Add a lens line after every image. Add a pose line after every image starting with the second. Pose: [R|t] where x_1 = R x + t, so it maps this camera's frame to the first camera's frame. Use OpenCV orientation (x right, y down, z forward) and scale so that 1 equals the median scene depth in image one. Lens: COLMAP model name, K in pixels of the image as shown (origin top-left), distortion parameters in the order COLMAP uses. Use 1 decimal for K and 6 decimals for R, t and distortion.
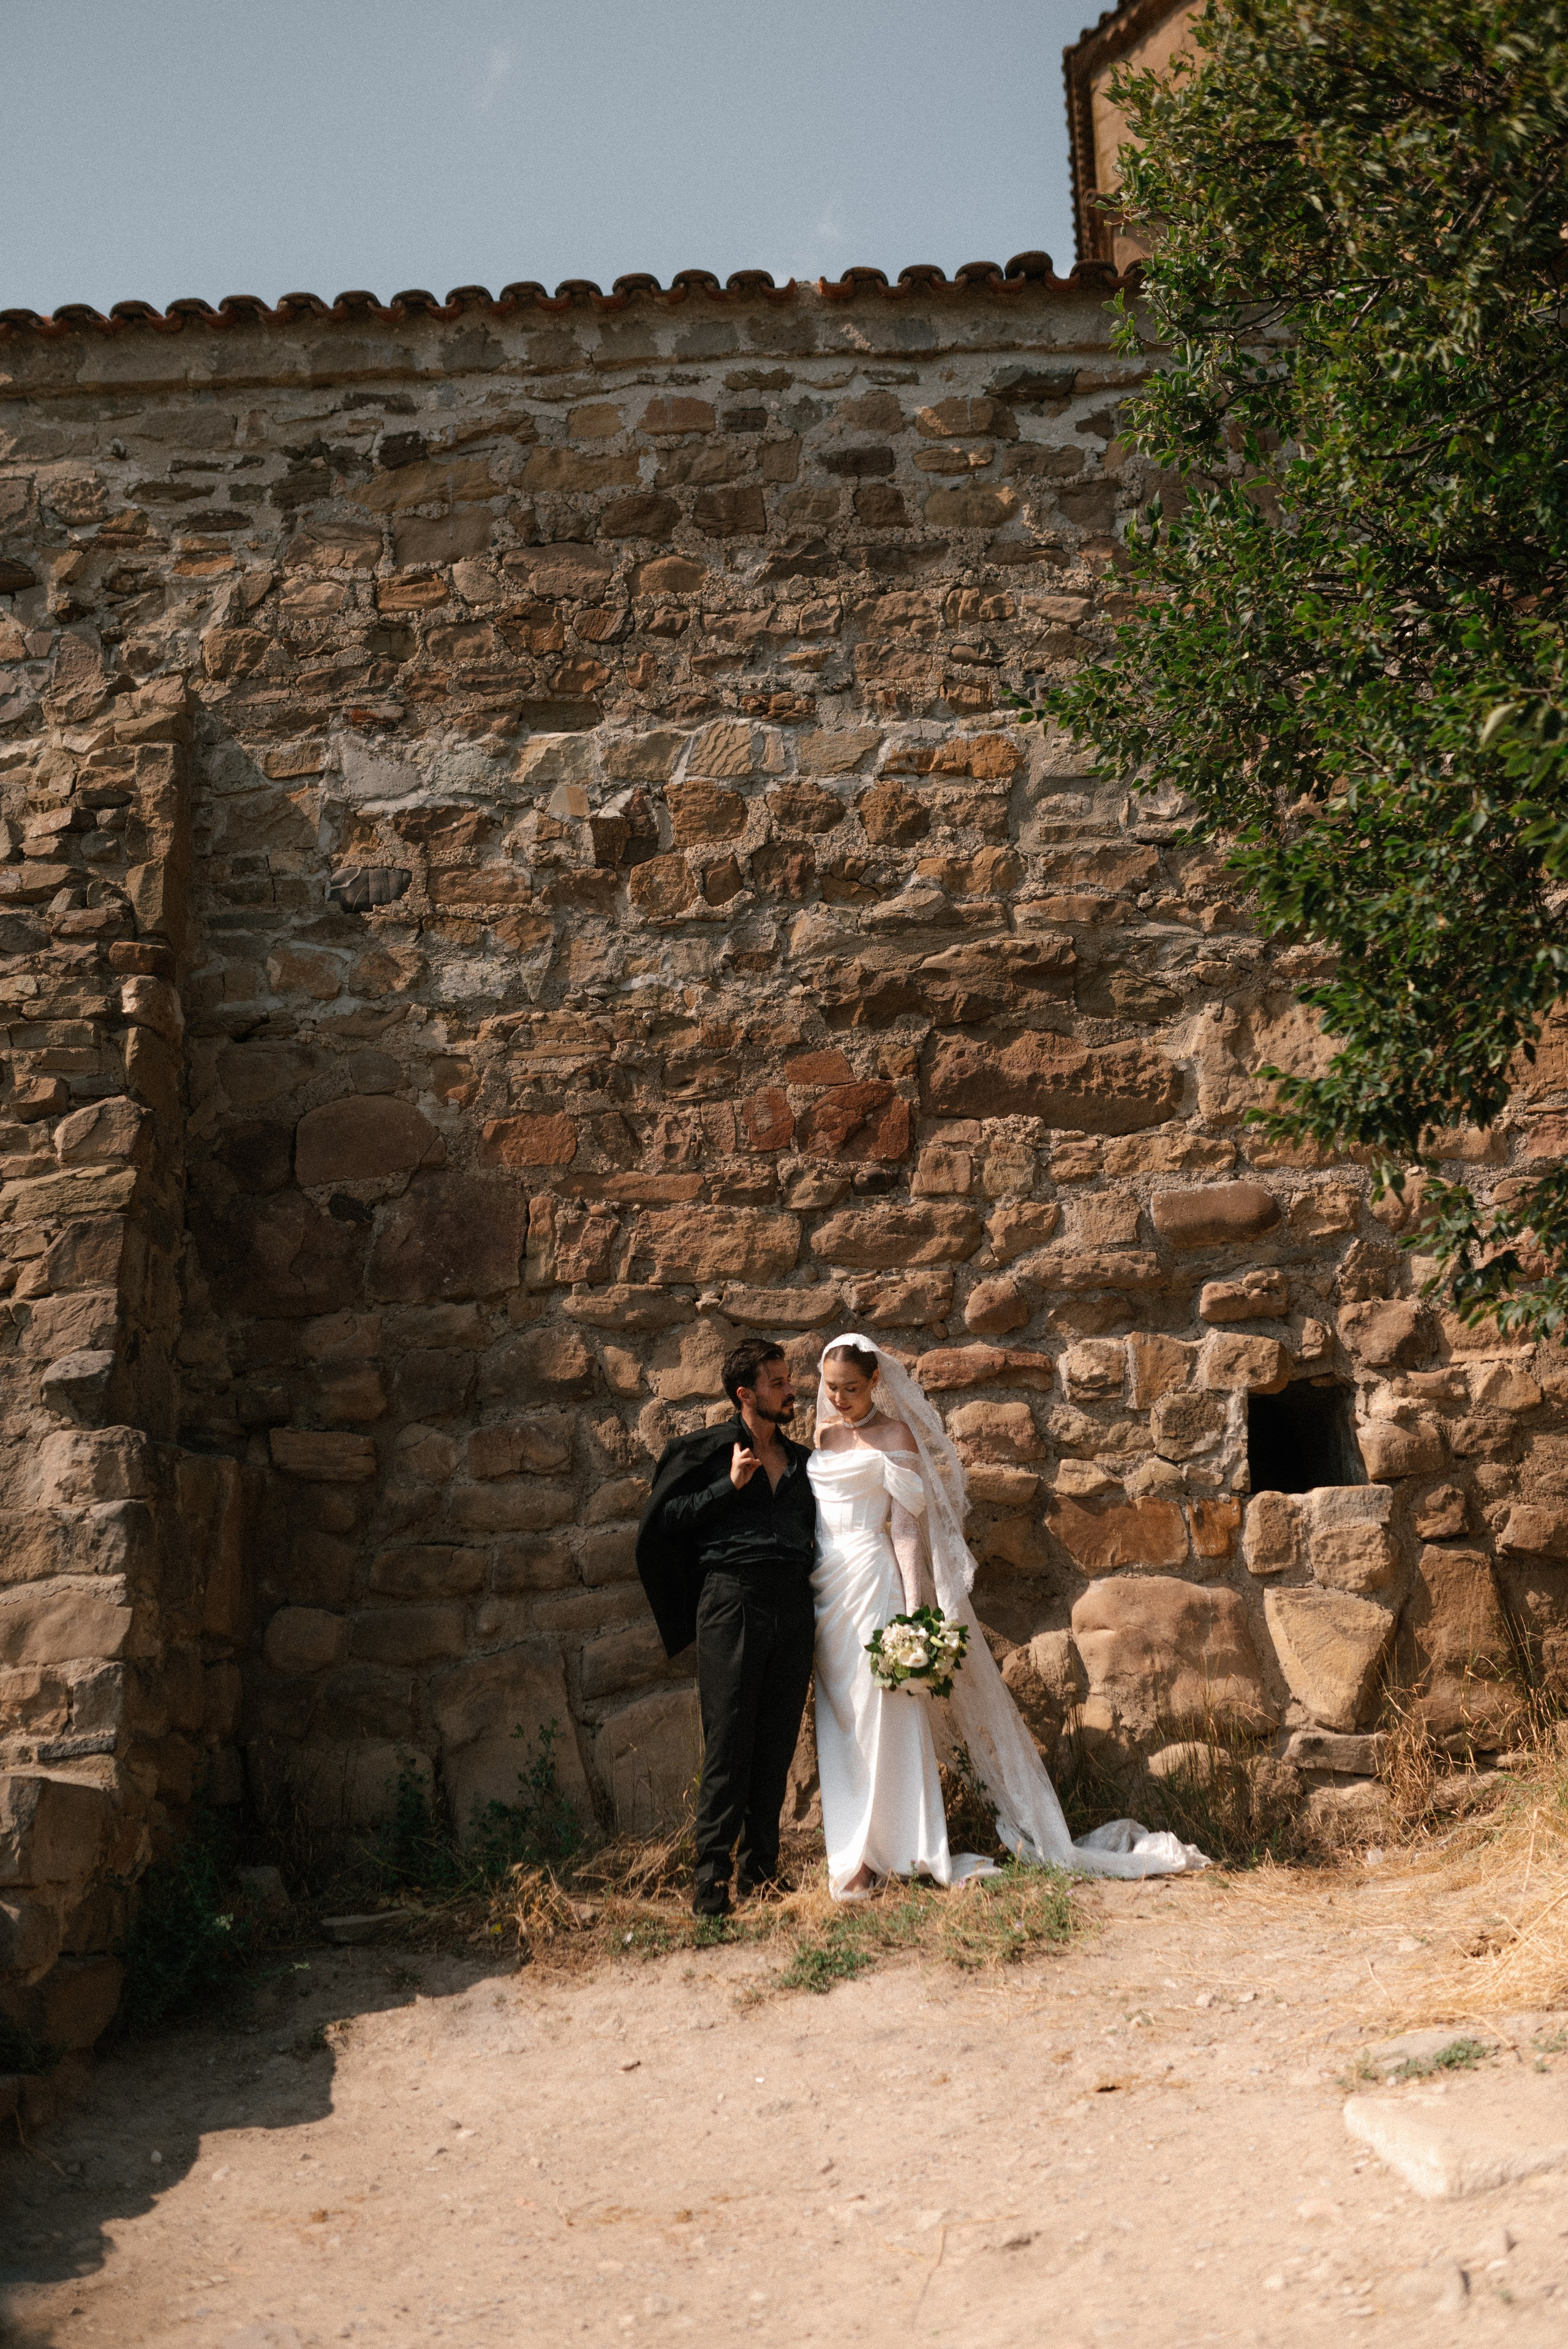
lens RADIAL K [[2242.3, 0, 789.7], [0, 2242.3, 1239.6], [0, 0, 1]] dist [-0.061173, 0.097147]
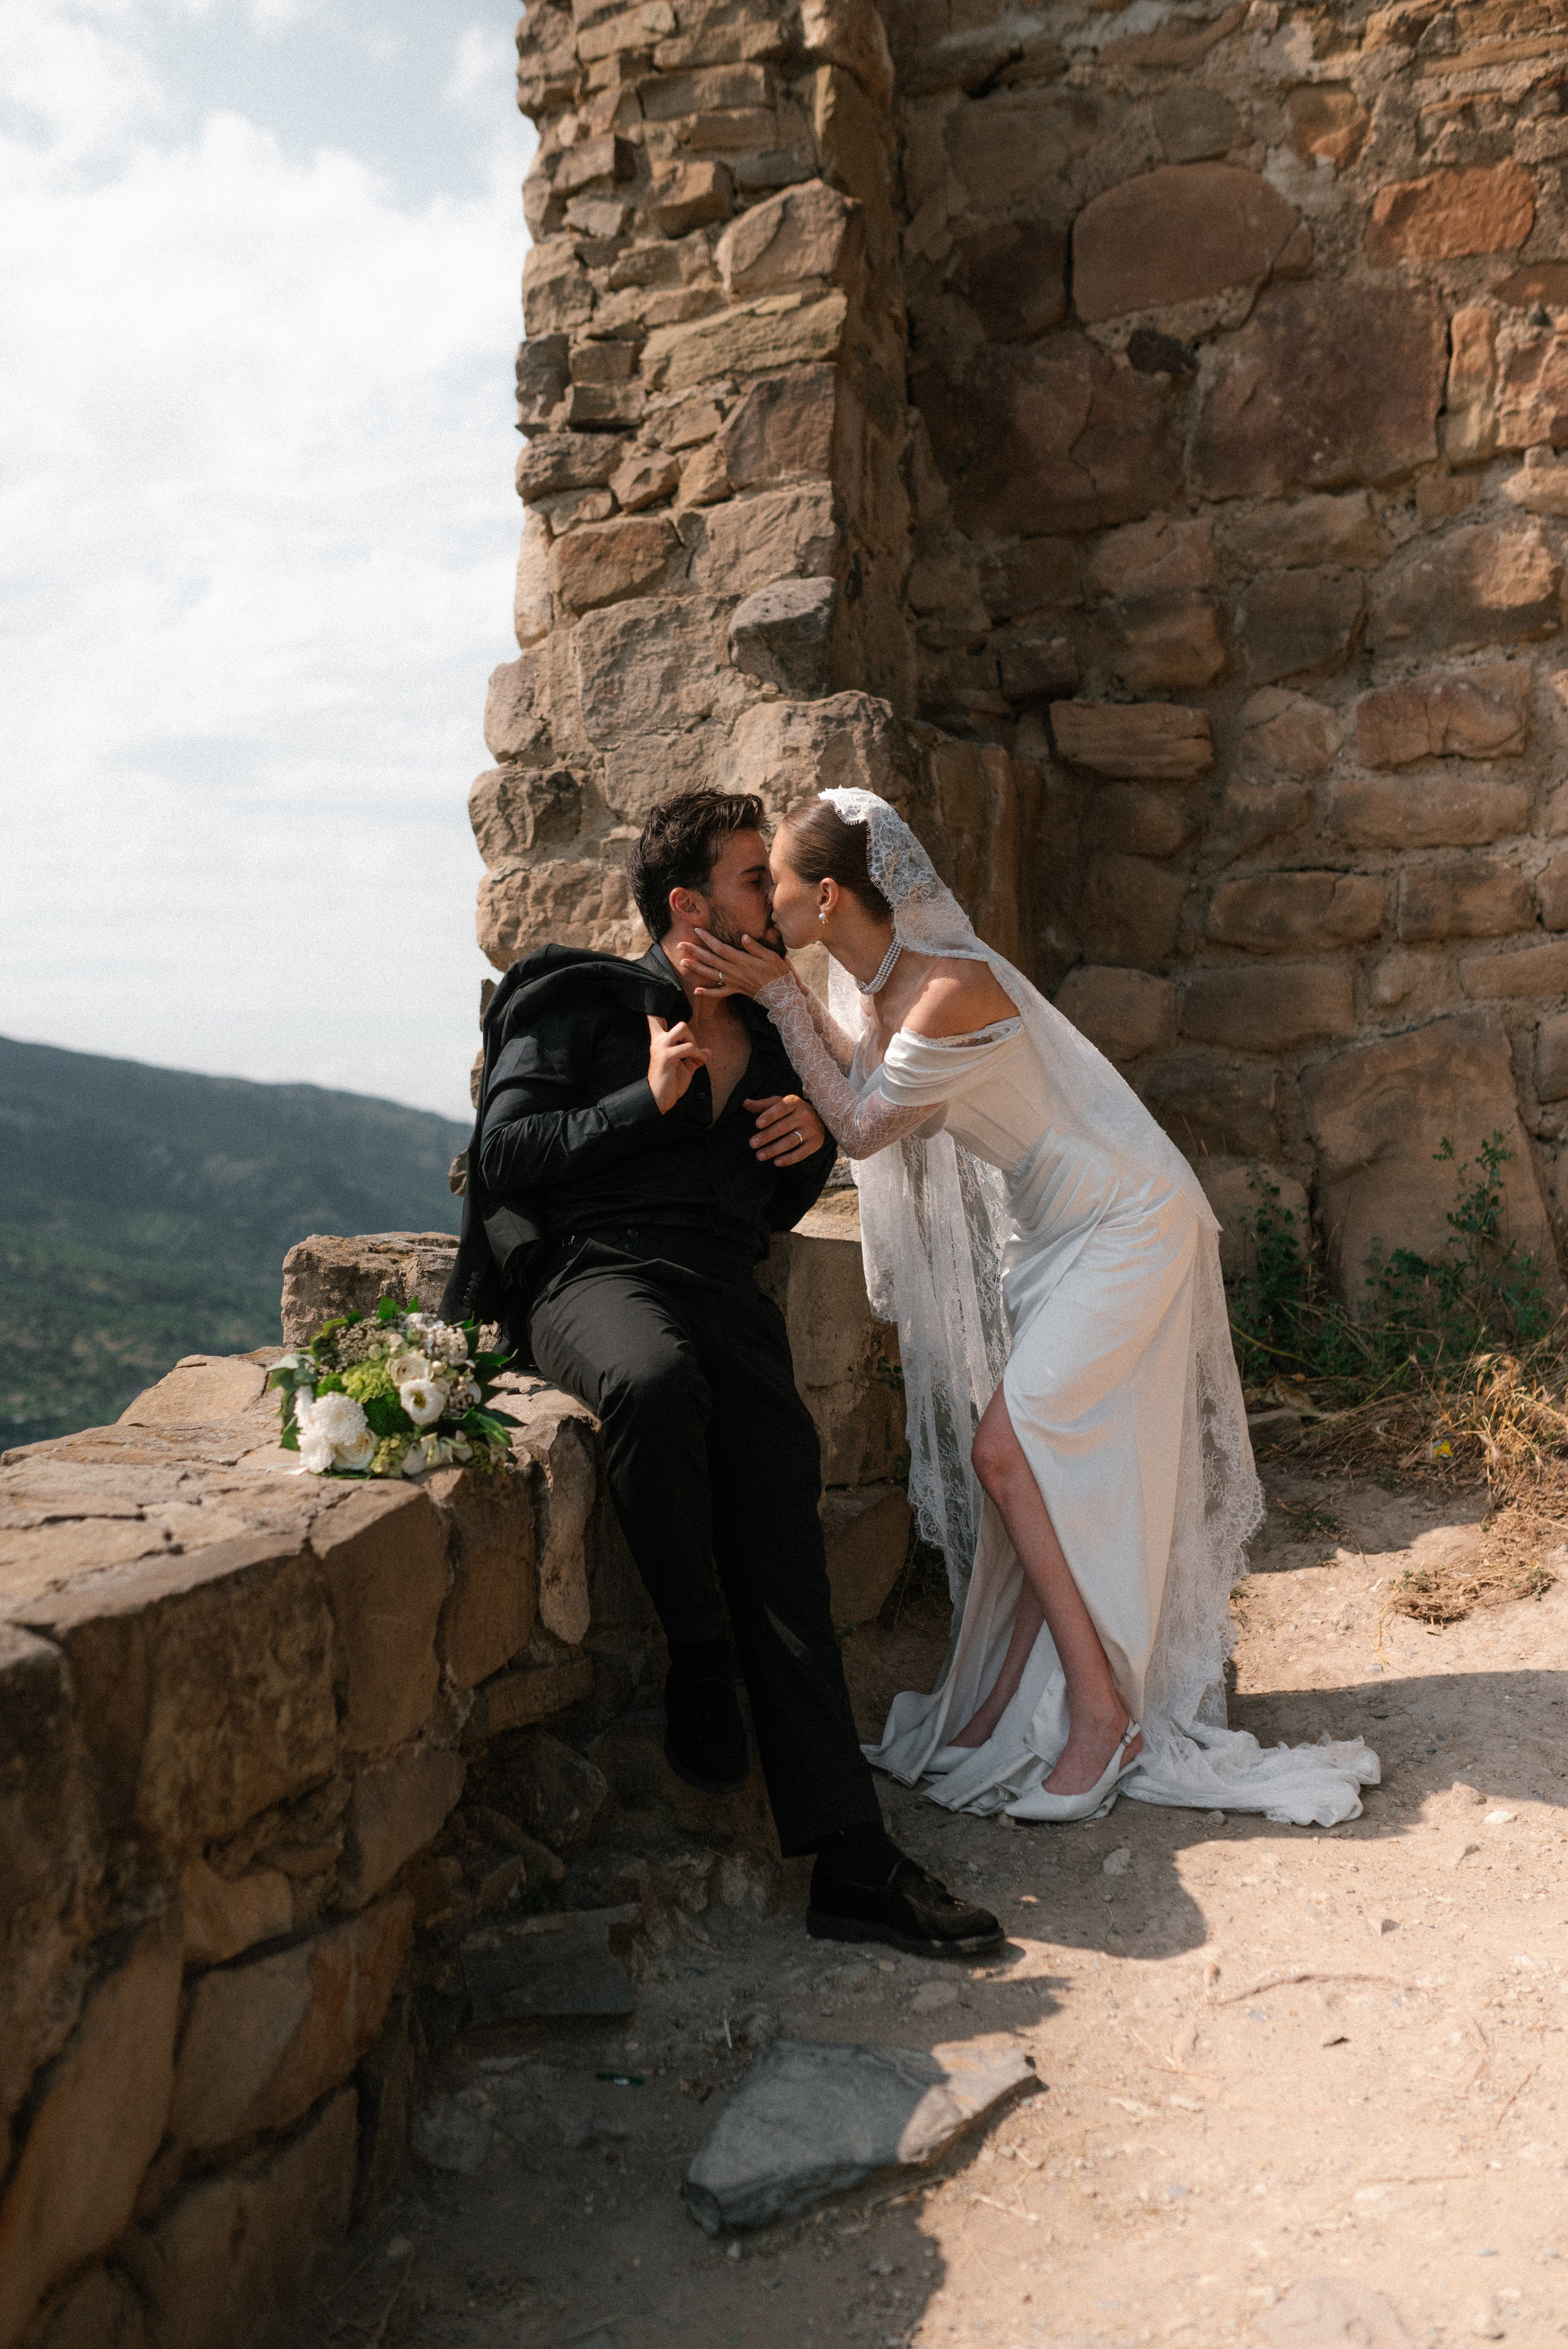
lens RADIAL K [[2242.3, 0, 789.7], [0, 2242.3, 1239.6], [0, 0, 1]] dist [-0.061173, 0.097147]
pose [[0.967787, 0.021803, -0.250825, -0.138449], [0.048829, 0.961074, 0.271943, 0.054112], [0.246990, -0.275431, 0.929050, 0.318343]]
